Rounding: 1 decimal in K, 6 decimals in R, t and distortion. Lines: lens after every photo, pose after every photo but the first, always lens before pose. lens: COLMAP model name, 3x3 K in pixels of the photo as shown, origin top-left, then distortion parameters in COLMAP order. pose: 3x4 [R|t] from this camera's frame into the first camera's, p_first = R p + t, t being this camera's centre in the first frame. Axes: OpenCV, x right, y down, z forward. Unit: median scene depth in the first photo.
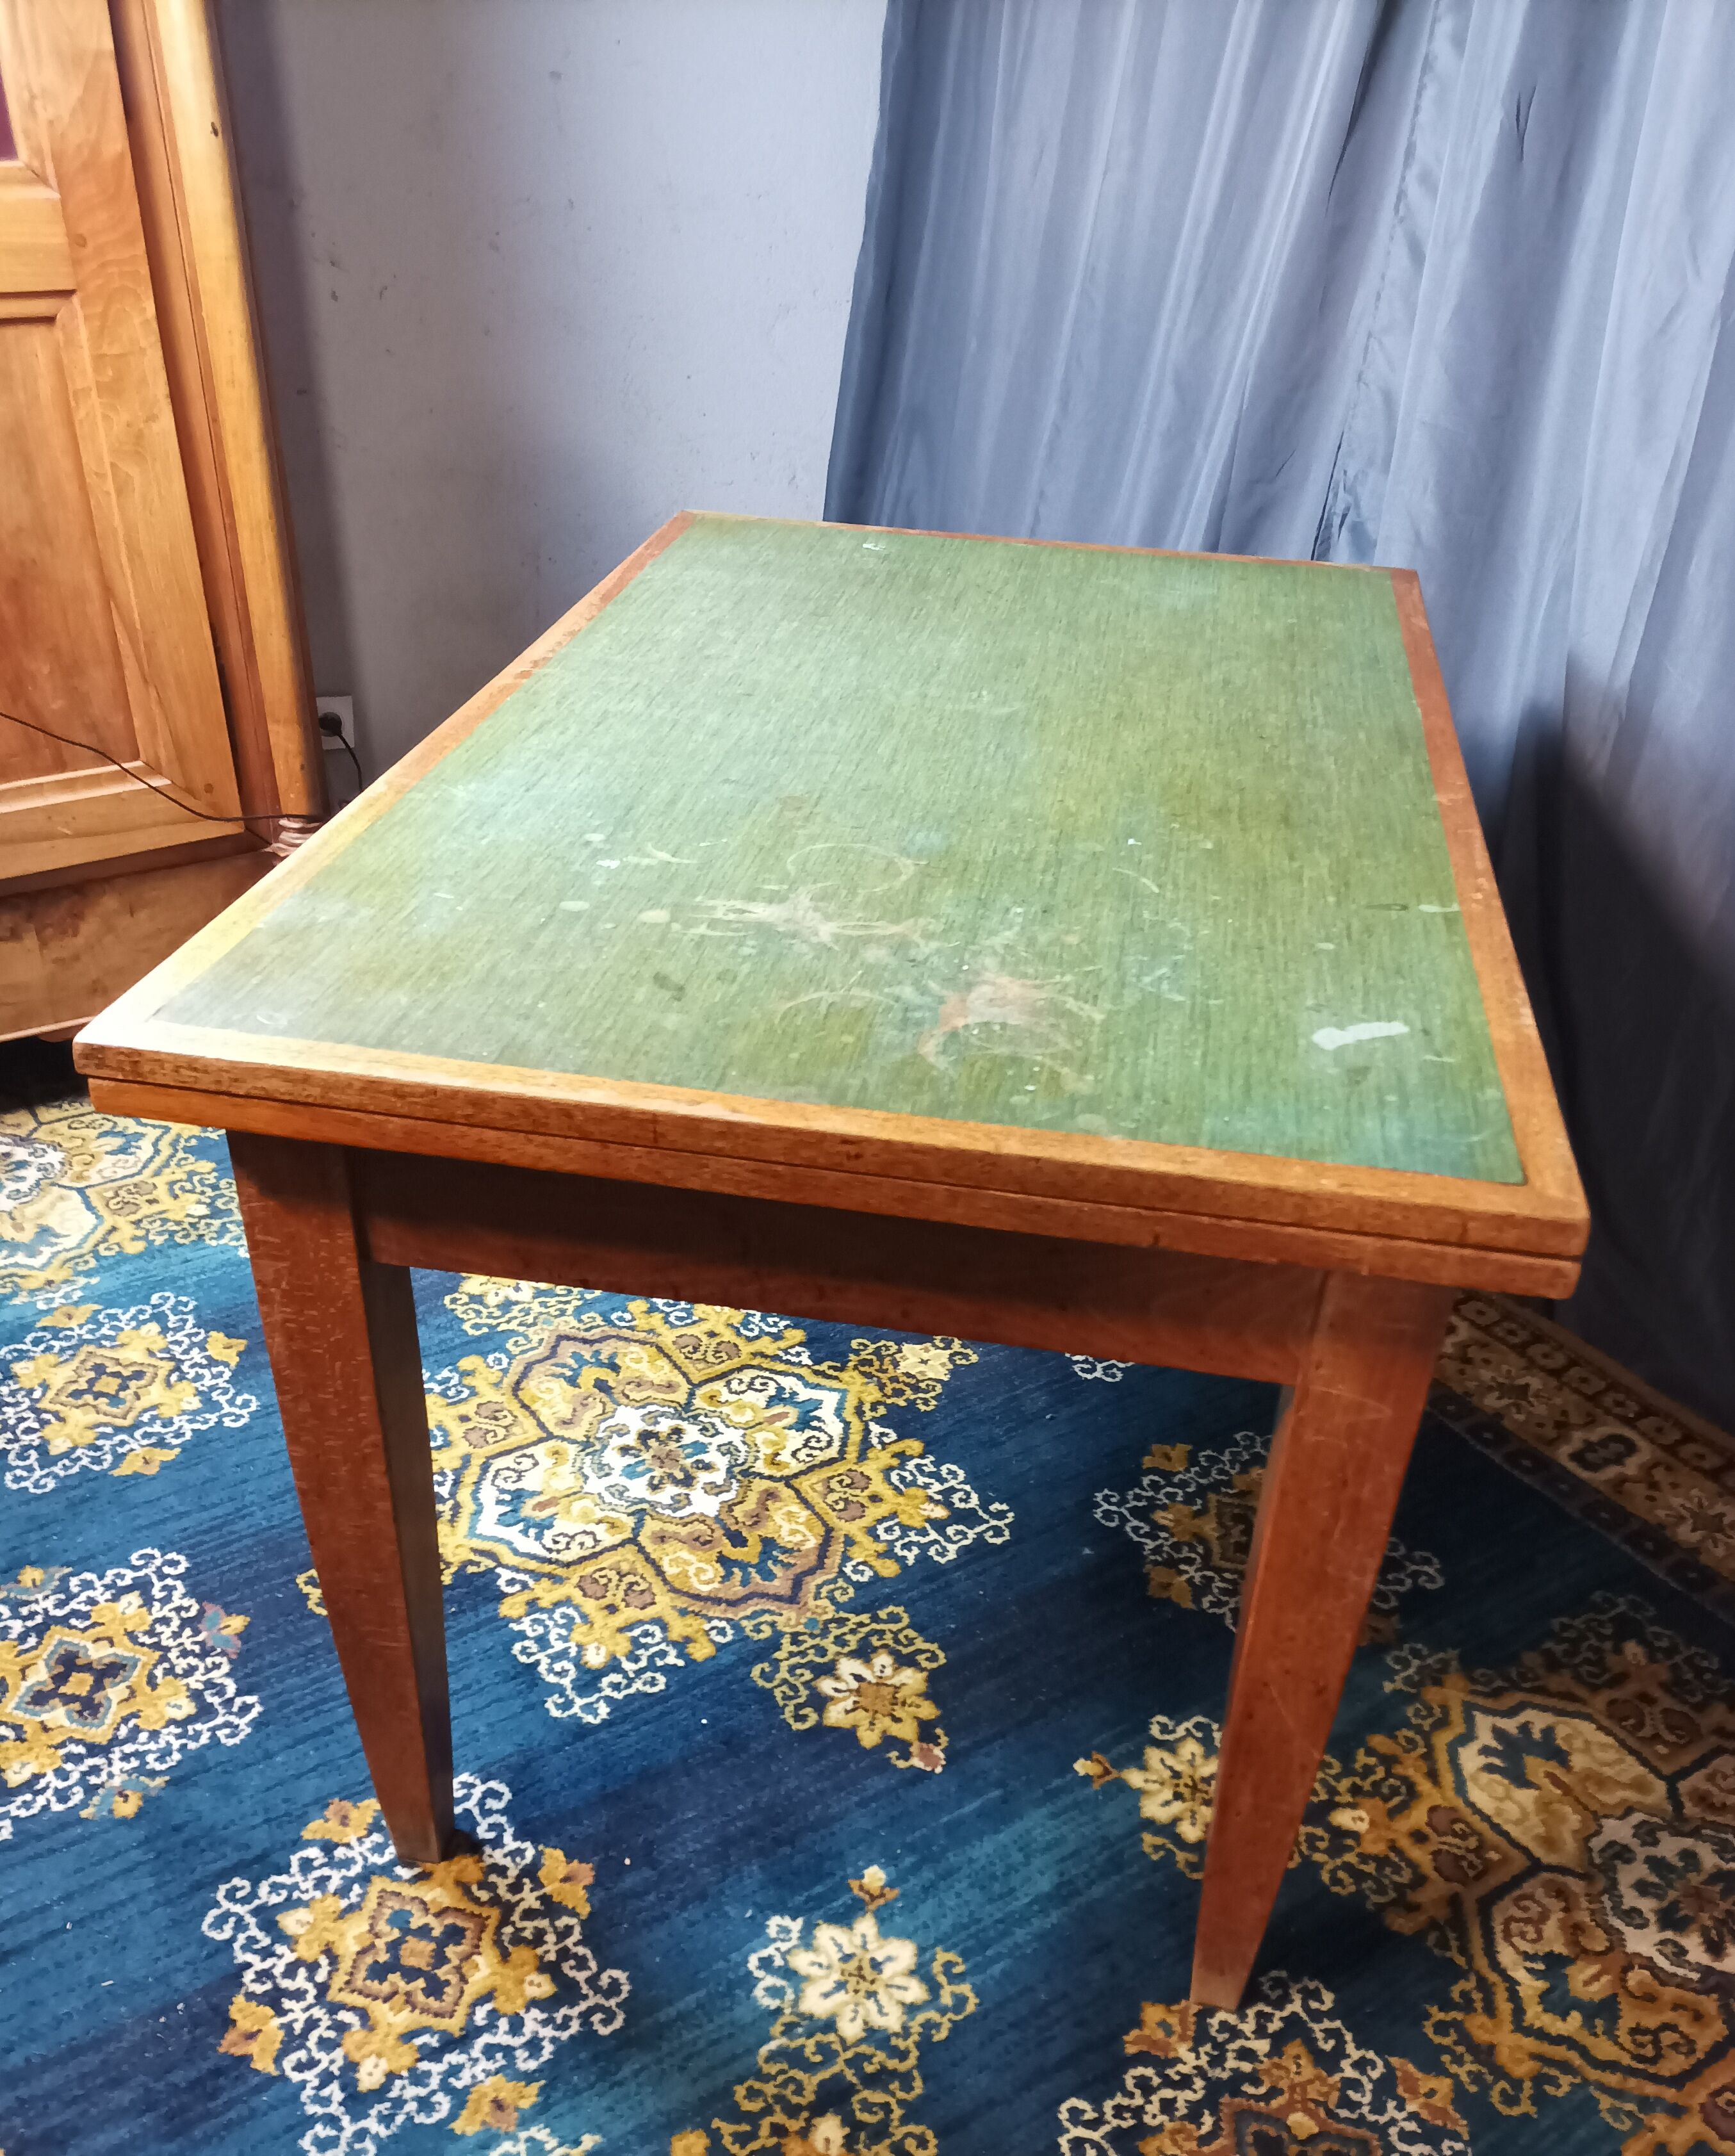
lens RADIAL K [[1888.6, 0, 882.9], [0, 1888.6, 1274.7], [0, 0, 1]] dist [0.066809, -0.082487]
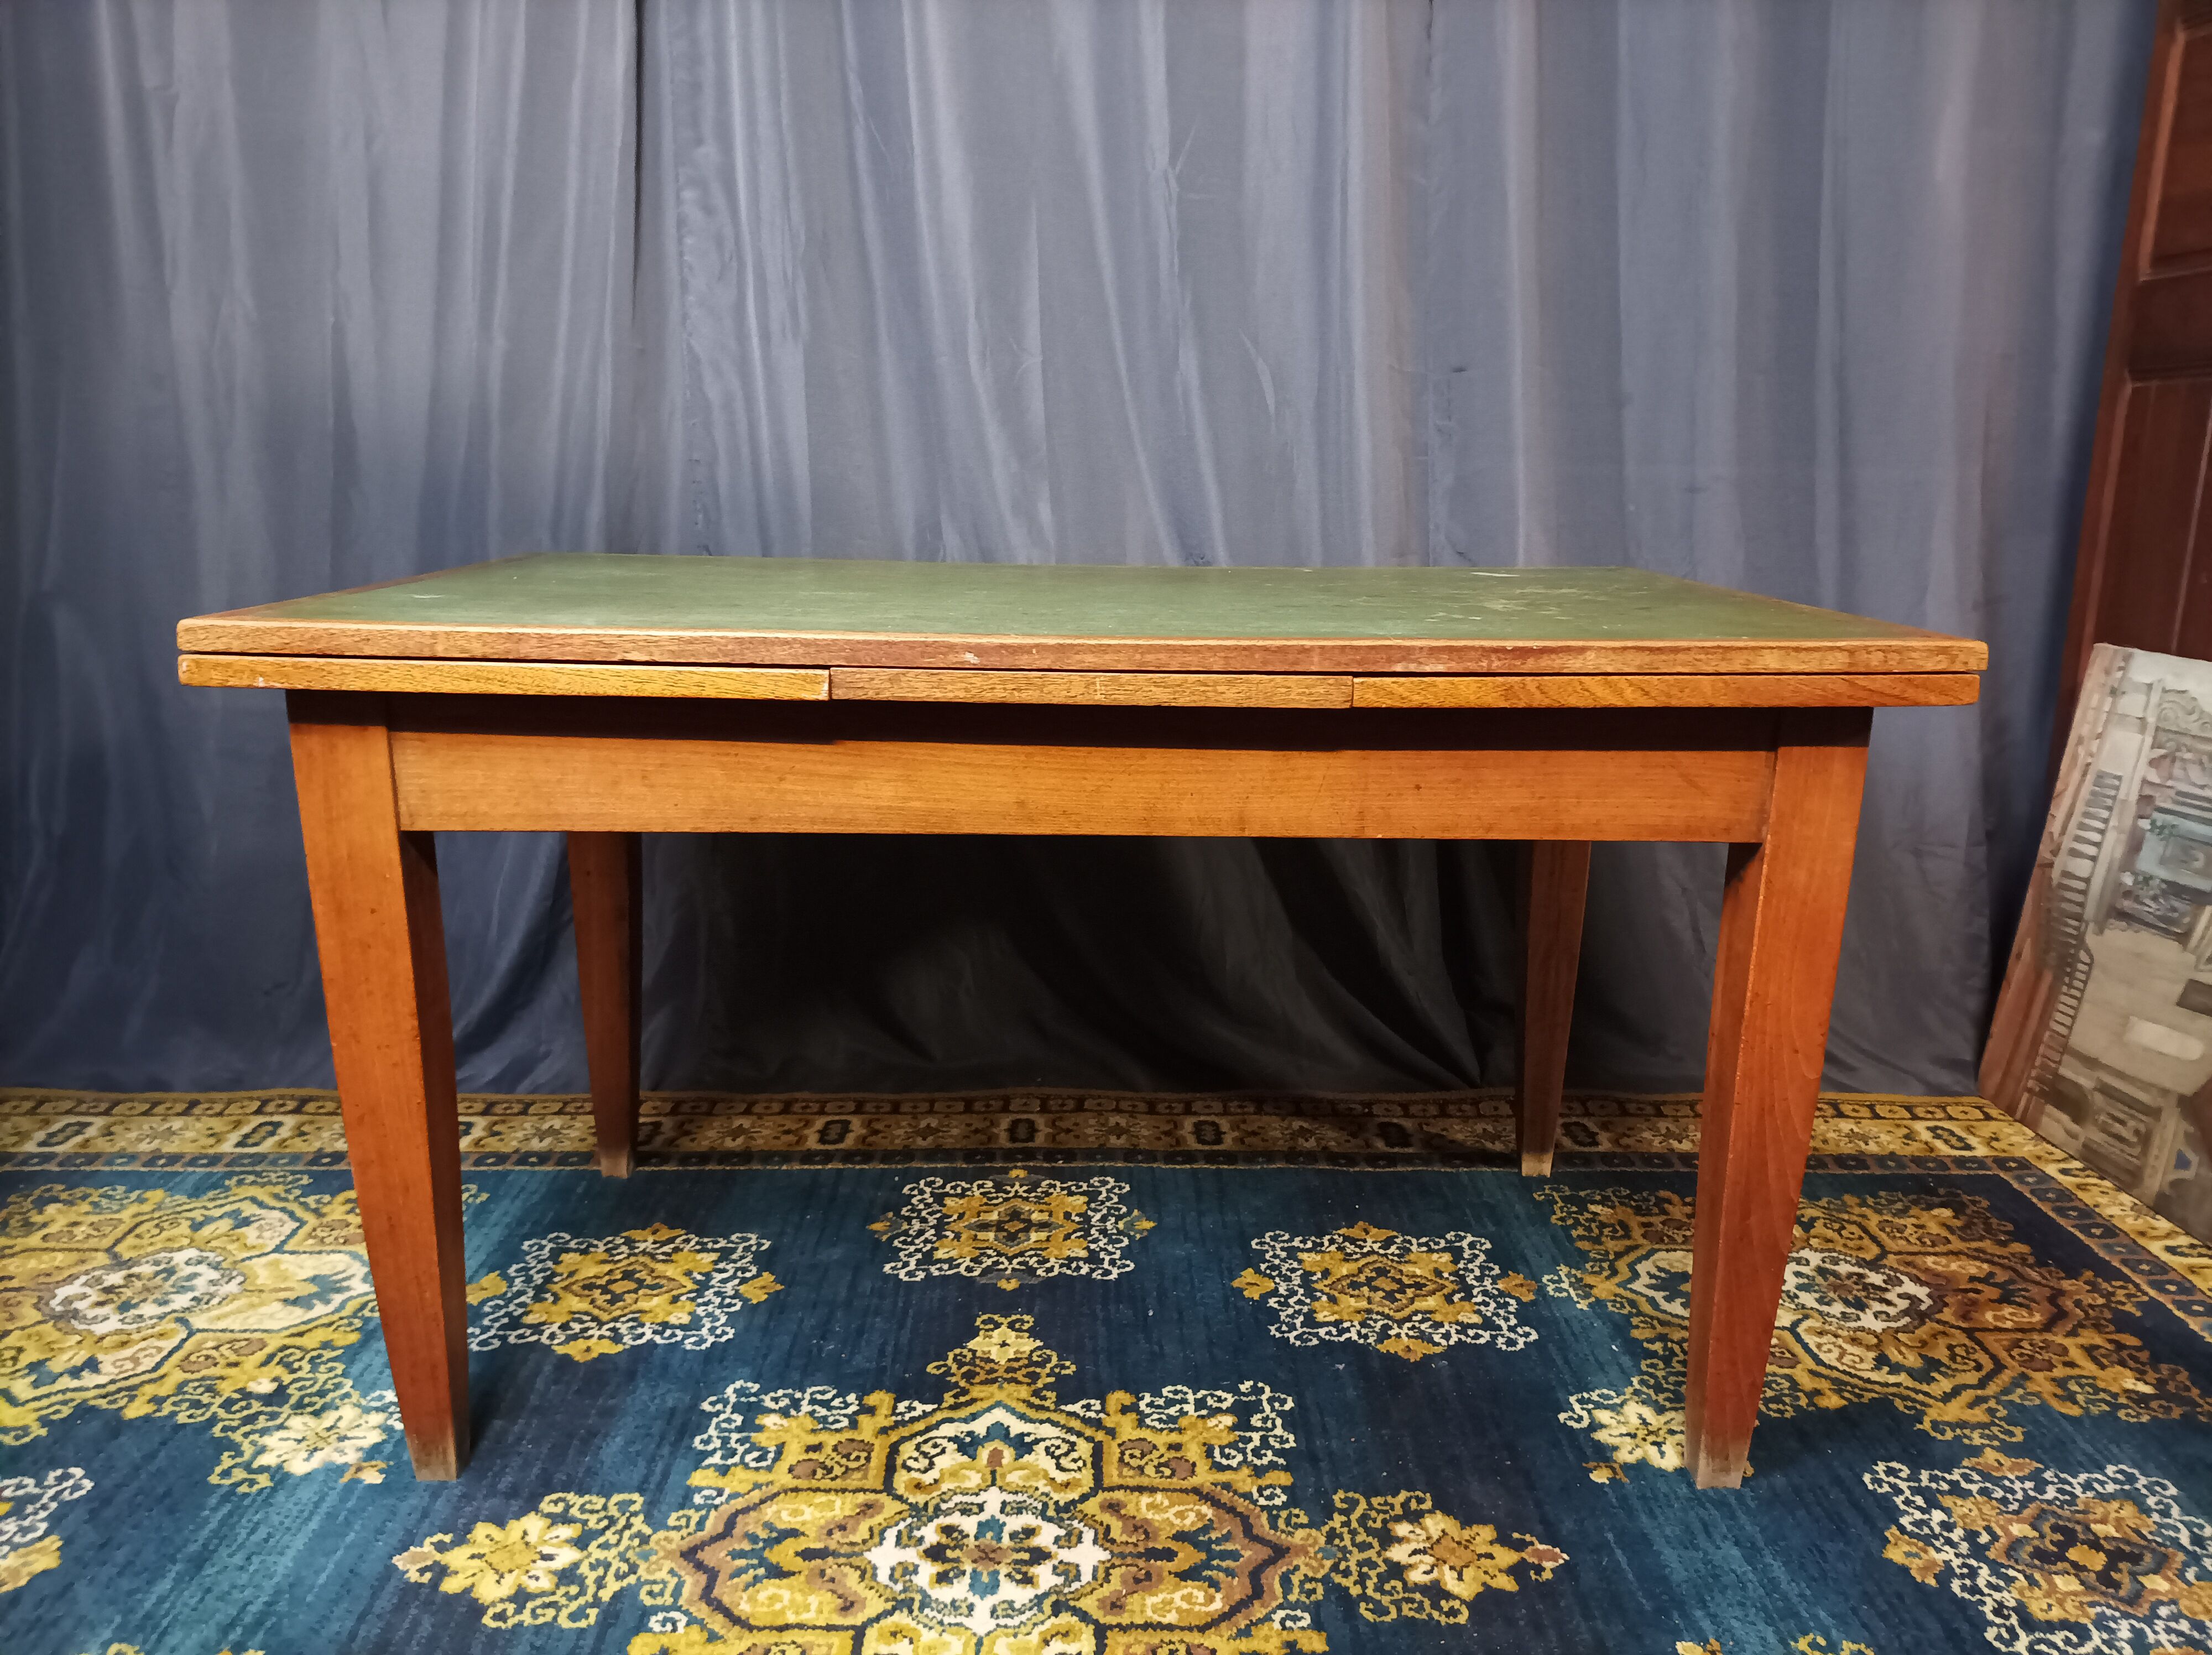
lens RADIAL K [[1637.8, 0, 1111.3], [0, 1637.8, 830.6], [0, 0, 1]] dist [0.015869, -0.002102]
pose [[0.539393, -0.220270, 0.812734, -0.645402], [0.478378, 0.874458, -0.080489, -0.098830], [-0.692972, 0.432209, 0.577049, 0.475765]]
